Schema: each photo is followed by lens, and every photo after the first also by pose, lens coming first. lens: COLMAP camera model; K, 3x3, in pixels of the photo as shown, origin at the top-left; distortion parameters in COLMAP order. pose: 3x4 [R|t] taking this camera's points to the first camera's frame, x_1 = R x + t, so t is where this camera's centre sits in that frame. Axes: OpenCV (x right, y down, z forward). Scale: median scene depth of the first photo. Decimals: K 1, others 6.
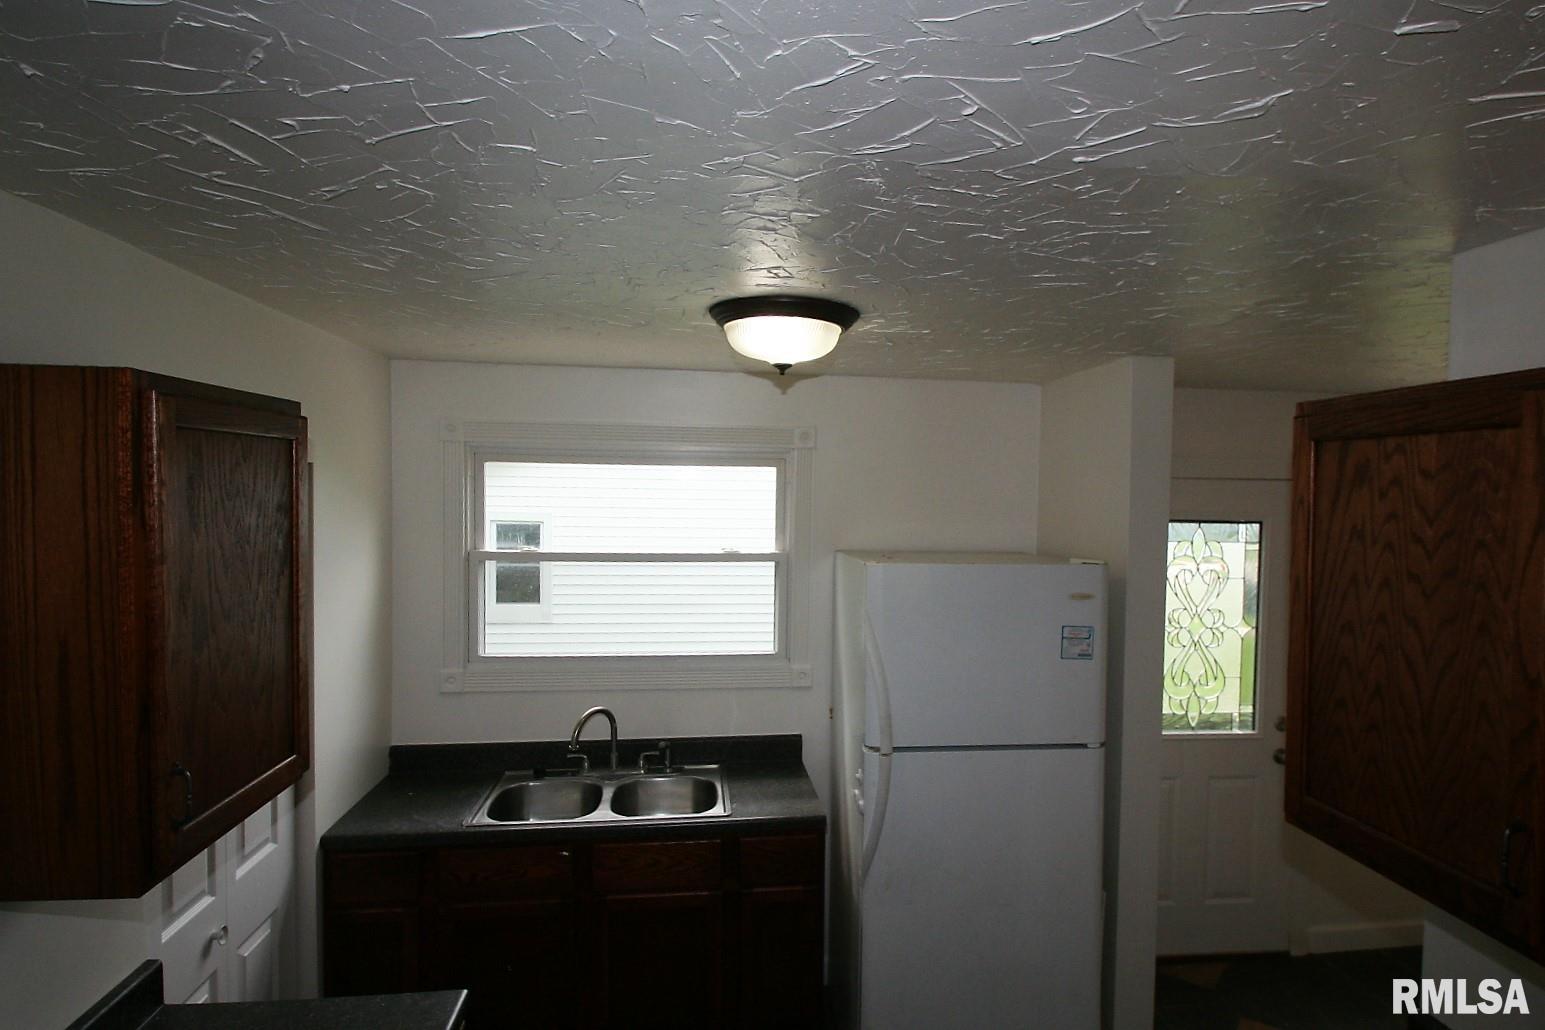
lens RADIAL K [[878.4, 0, 772.3], [0, 878.4, 510.7], [0, 0, 1]] dist [0.006603, 0.000957]
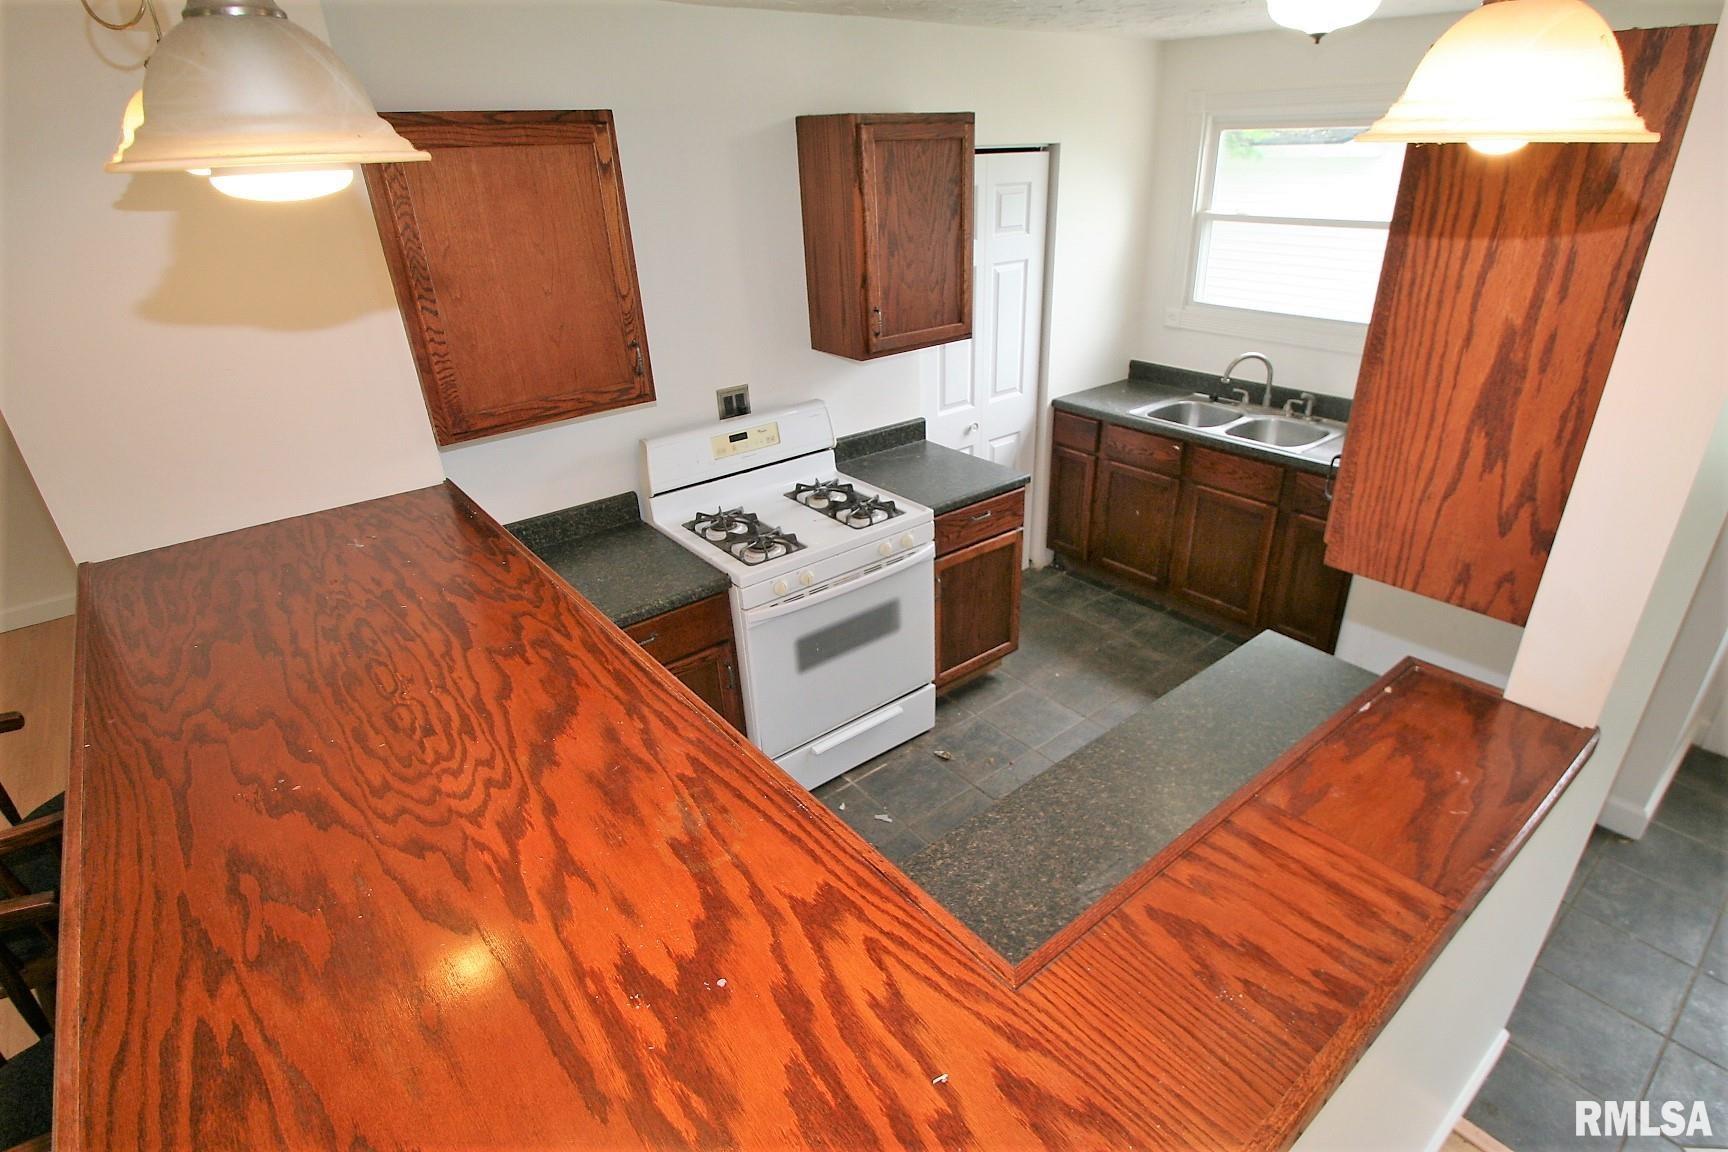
lens RADIAL K [[874.3, 0, 870.4], [0, 874.3, 580.0], [0, 0, 1]] dist [-0.023318, -0.000443]
pose [[0.516887, 0.353281, -0.779757, 0.571527], [0.015907, 0.906753, 0.421363, -0.007801], [0.855906, -0.230200, 0.463069, -0.088332]]
